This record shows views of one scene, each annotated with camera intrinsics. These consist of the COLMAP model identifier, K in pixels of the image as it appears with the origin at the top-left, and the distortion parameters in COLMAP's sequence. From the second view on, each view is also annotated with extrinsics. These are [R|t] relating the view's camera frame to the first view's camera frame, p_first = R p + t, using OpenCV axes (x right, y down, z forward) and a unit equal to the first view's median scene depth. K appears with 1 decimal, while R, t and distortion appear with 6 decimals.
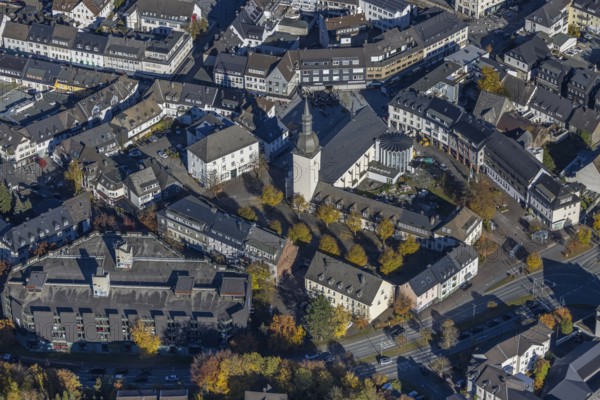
lens RADIAL K [[1294.8, 0, 300.0], [0, 1294.8, 200.0], [0, 0, 1]] dist [0.040668, 0.226577]
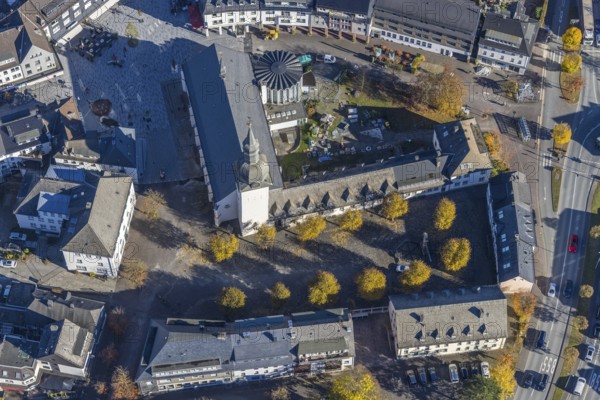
lens RADIAL K [[1294.8, 0, 300.0], [0, 1294.8, 200.0], [0, 0, 1]] dist [0.040668, 0.226577]
pose [[0.771808, -0.566169, 0.289423, -0.171557], [0.446386, 0.806597, 0.387481, -0.266447], [-0.452827, -0.169867, 0.875267, 0.347519]]
